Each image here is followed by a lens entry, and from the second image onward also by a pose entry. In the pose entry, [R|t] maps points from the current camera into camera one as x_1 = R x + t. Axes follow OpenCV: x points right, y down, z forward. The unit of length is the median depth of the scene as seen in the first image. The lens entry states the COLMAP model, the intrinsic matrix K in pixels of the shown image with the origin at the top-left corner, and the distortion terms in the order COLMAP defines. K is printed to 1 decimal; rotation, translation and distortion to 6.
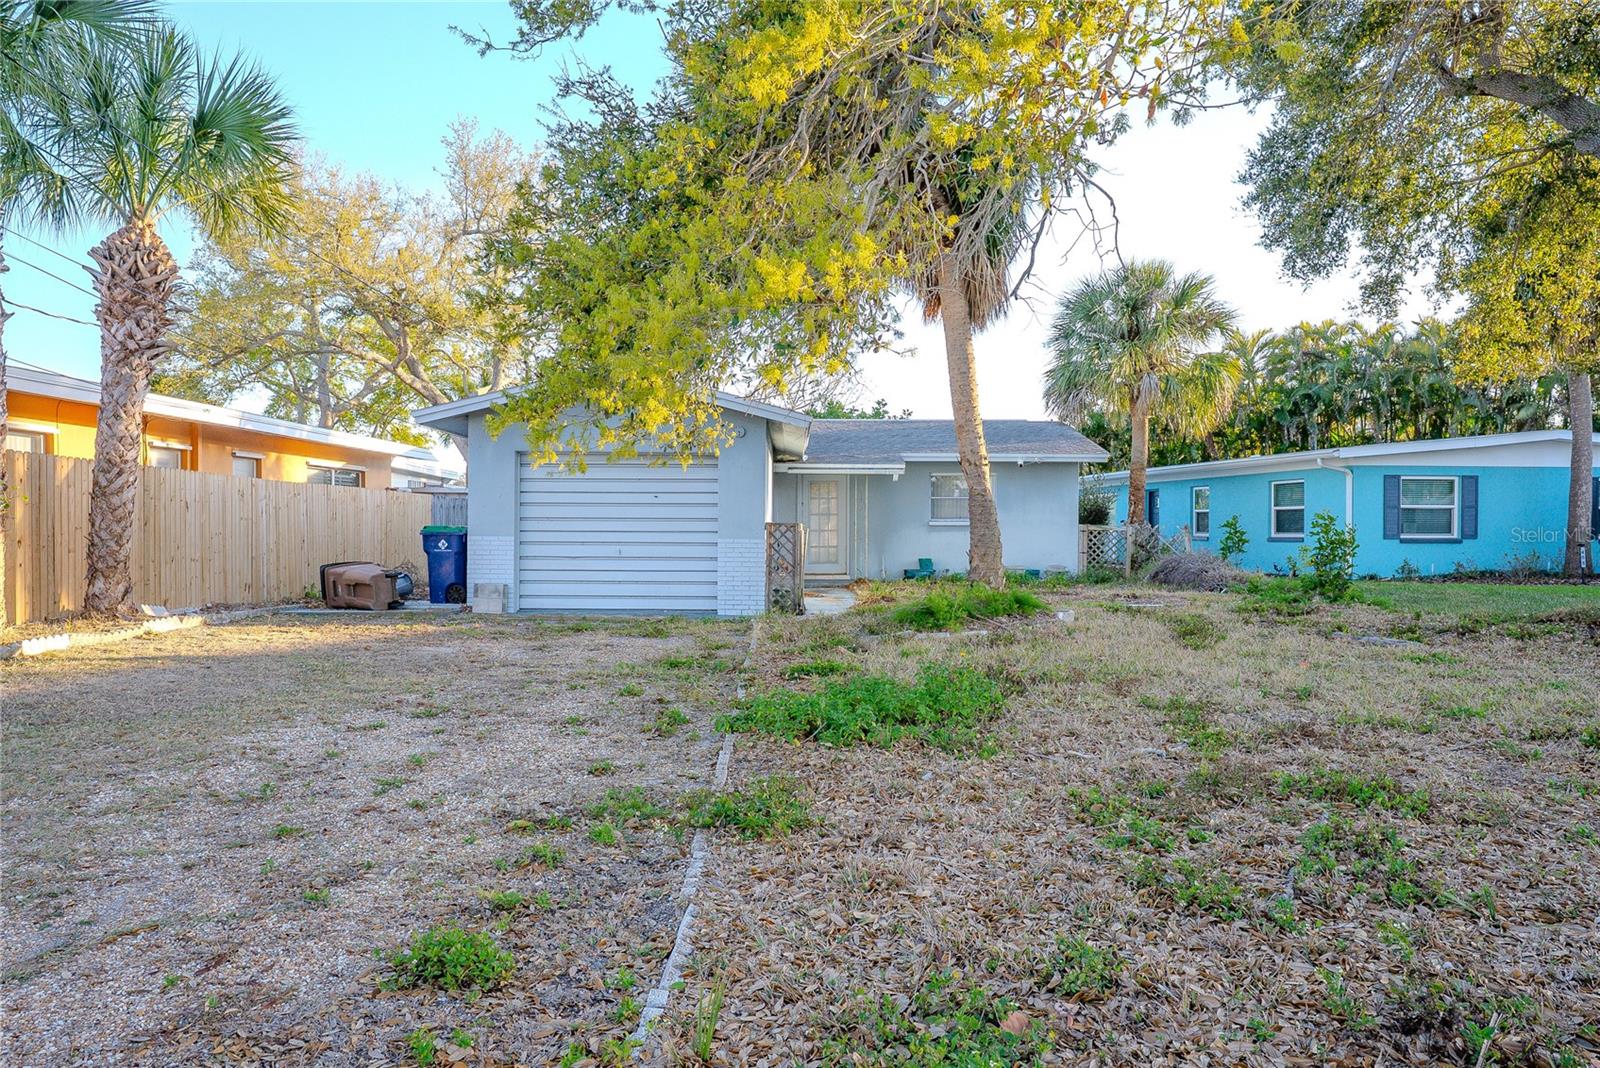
lens RADIAL K [[1122.3, 0, 800.0], [0, 1122.3, 534.0], [0, 0, 1]] dist [-0.006324, -0.000824]
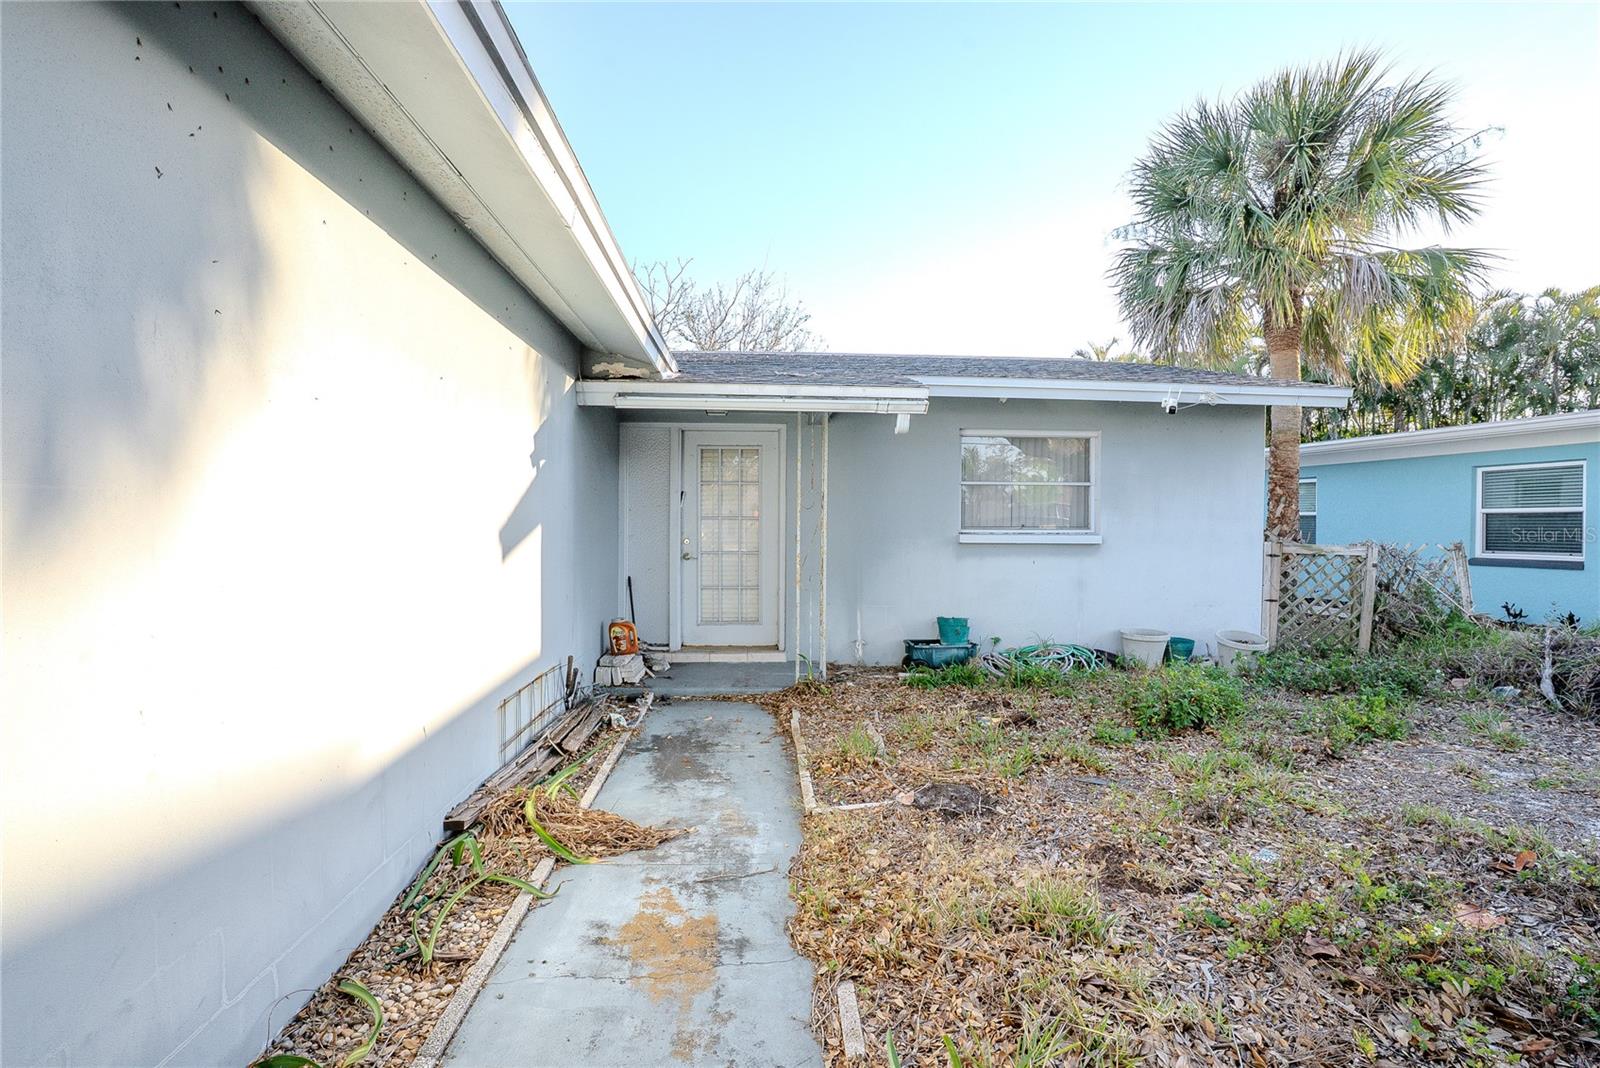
lens RADIAL K [[789.1, 0, 800.0], [0, 789.1, 534.0], [0, 0, 1]] dist [-0.084112, 0.035976]
pose [[0.998826, 0.003729, 0.048298, 0.036864], [-0.004051, 0.999970, 0.006572, -0.013995], [-0.048272, -0.006760, 0.998811, 0.724191]]
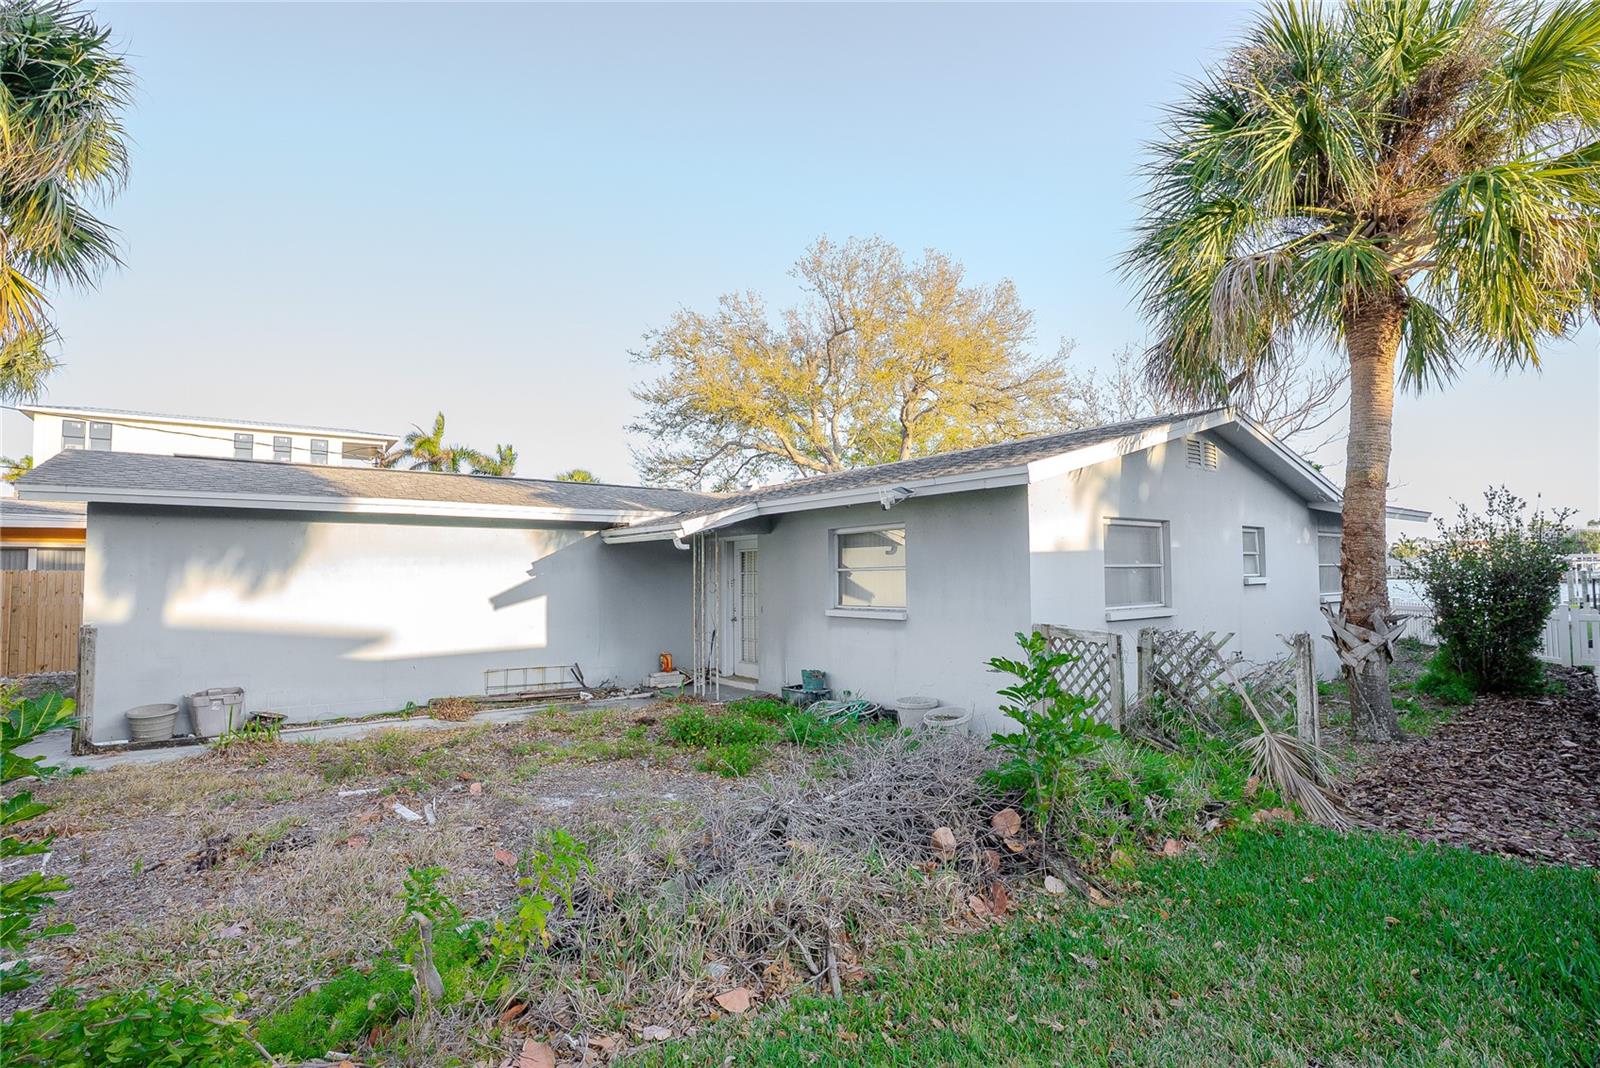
lens RADIAL K [[789.1, 0, 800.0], [0, 789.1, 534.0], [0, 0, 1]] dist [-0.084112, 0.035976]
pose [[0.596626, -0.050676, -0.800918, 0.479453], [0.003206, 0.998147, -0.060767, -0.027598], [0.802513, 0.033688, 0.595683, 0.776128]]
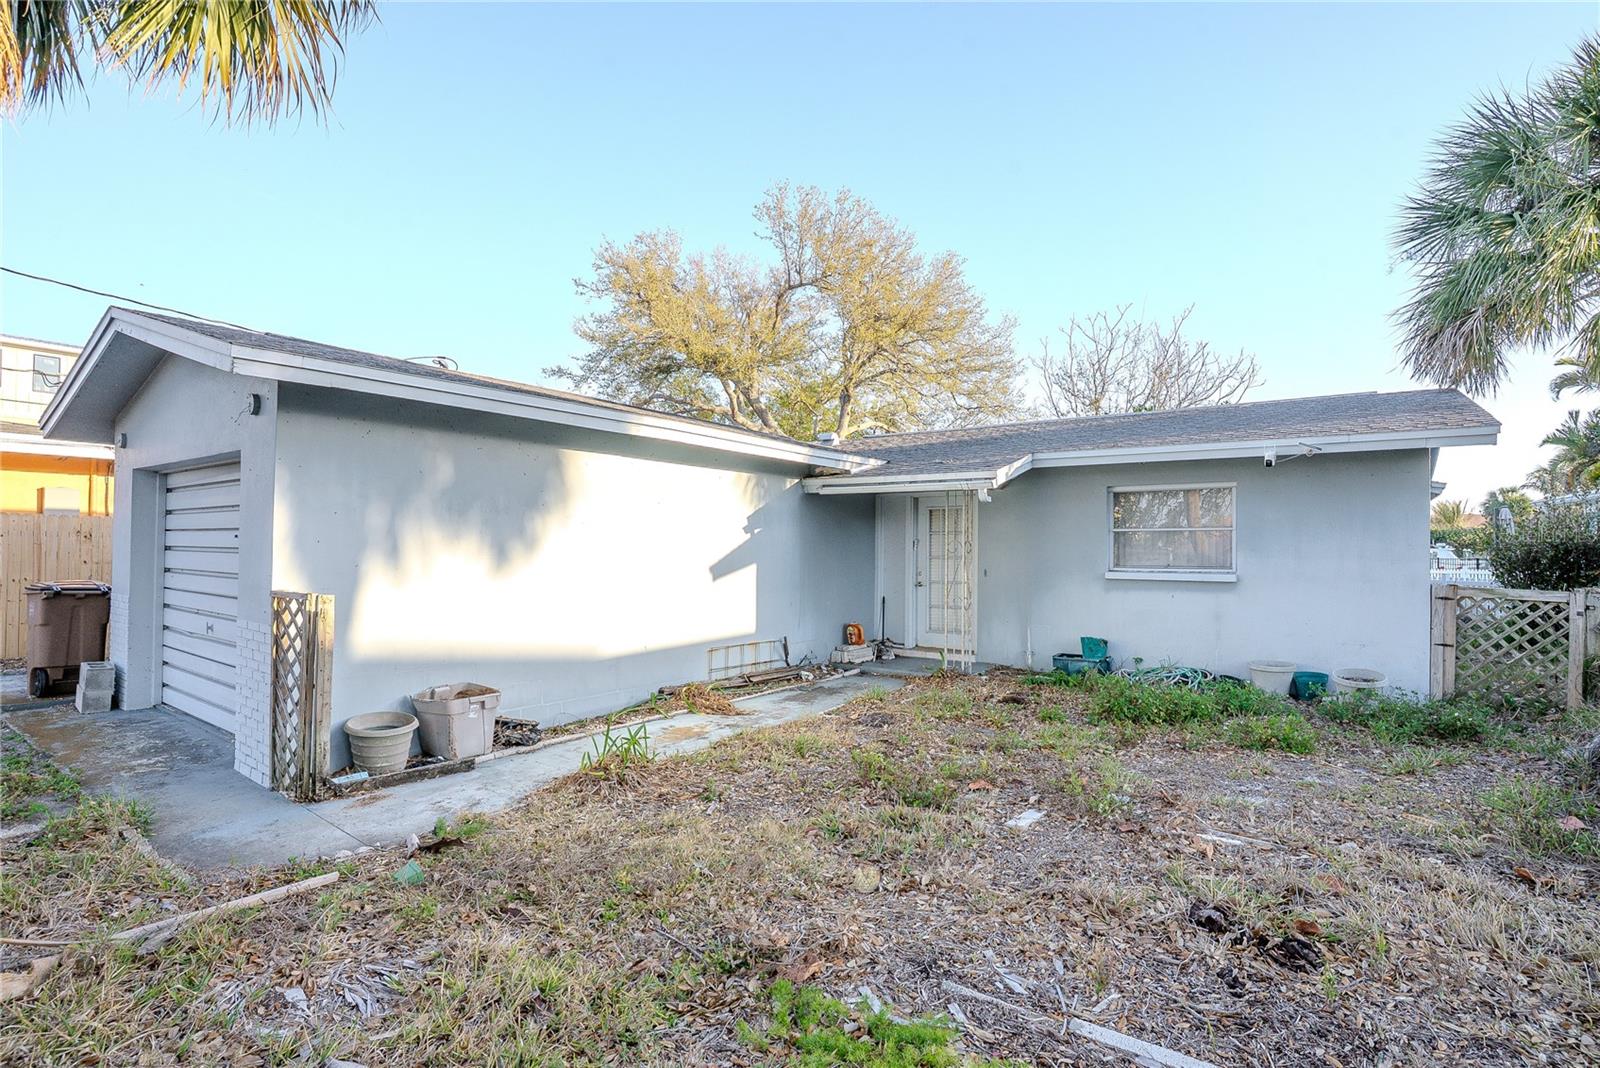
lens RADIAL K [[789.1, 0, 800.0], [0, 789.1, 534.0], [0, 0, 1]] dist [-0.084112, 0.035976]
pose [[0.807743, -0.007804, -0.589484, 0.236745], [-0.010426, 0.999567, -0.027520, -0.018960], [0.589443, 0.028375, 0.807311, 0.624349]]
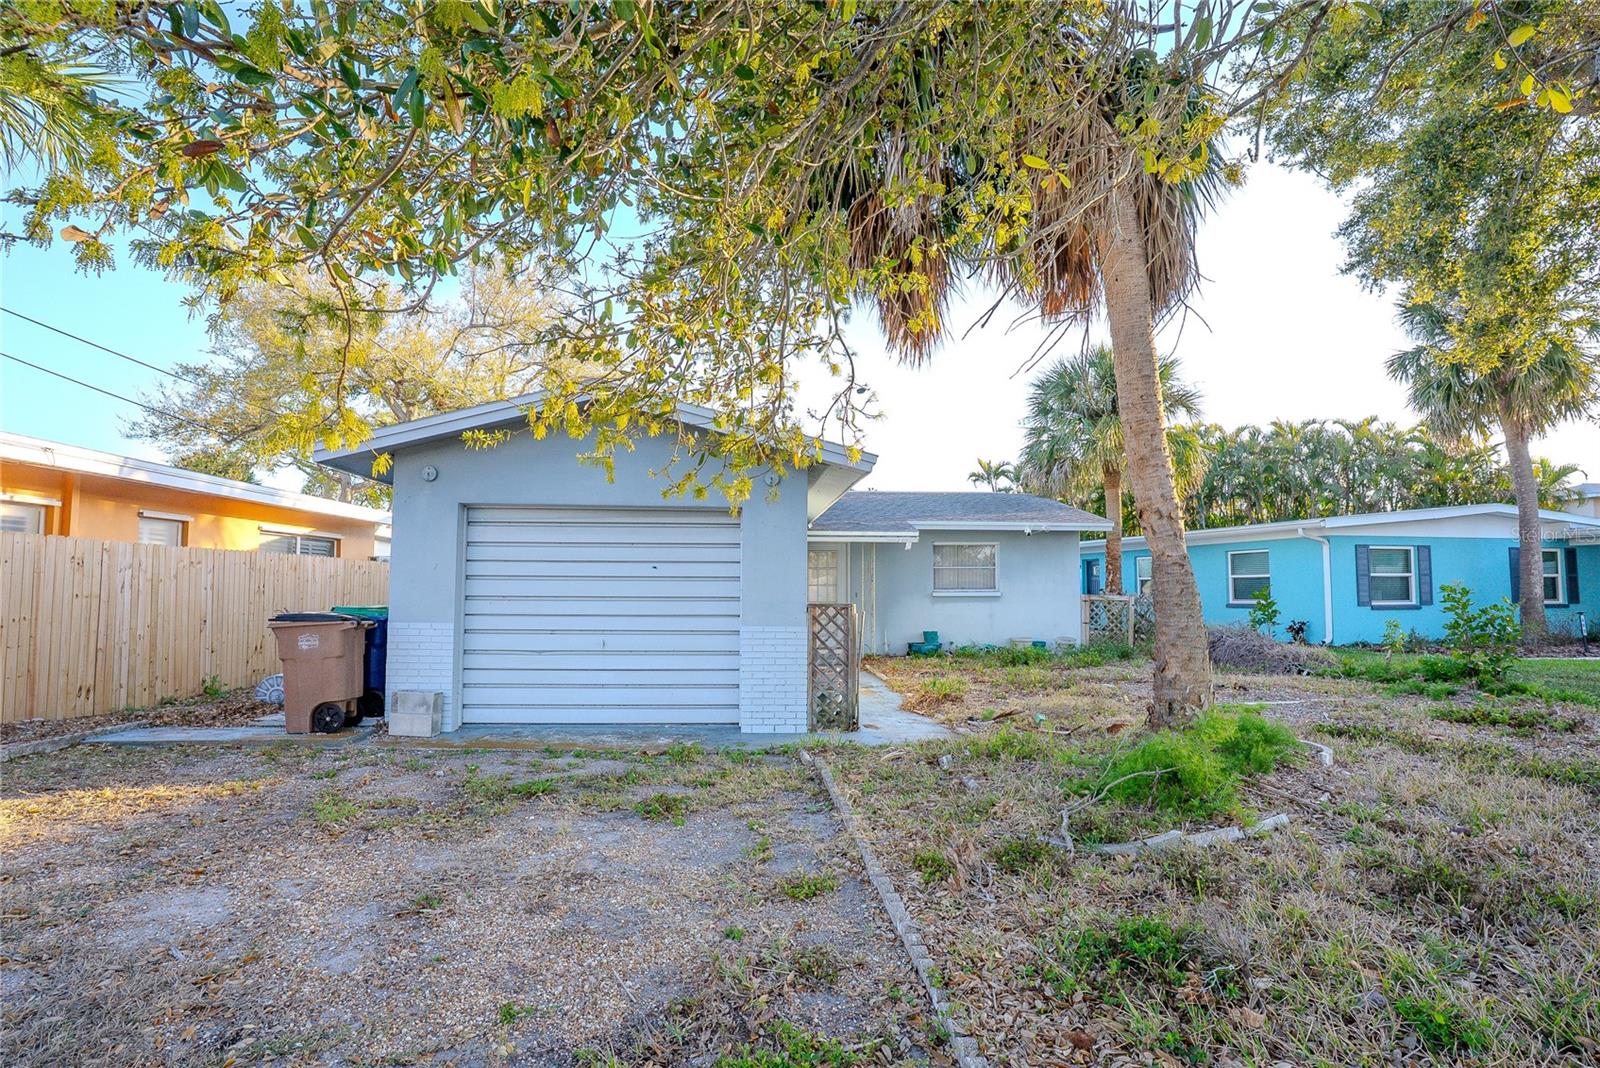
lens RADIAL K [[789.1, 0, 800.0], [0, 789.1, 534.0], [0, 0, 1]] dist [-0.084112, 0.035976]
pose [[0.997022, 0.003182, 0.077054, -0.053803], [0.002477, 0.997312, -0.073236, -0.012561], [-0.077080, 0.073209, 0.994334, 0.353729]]
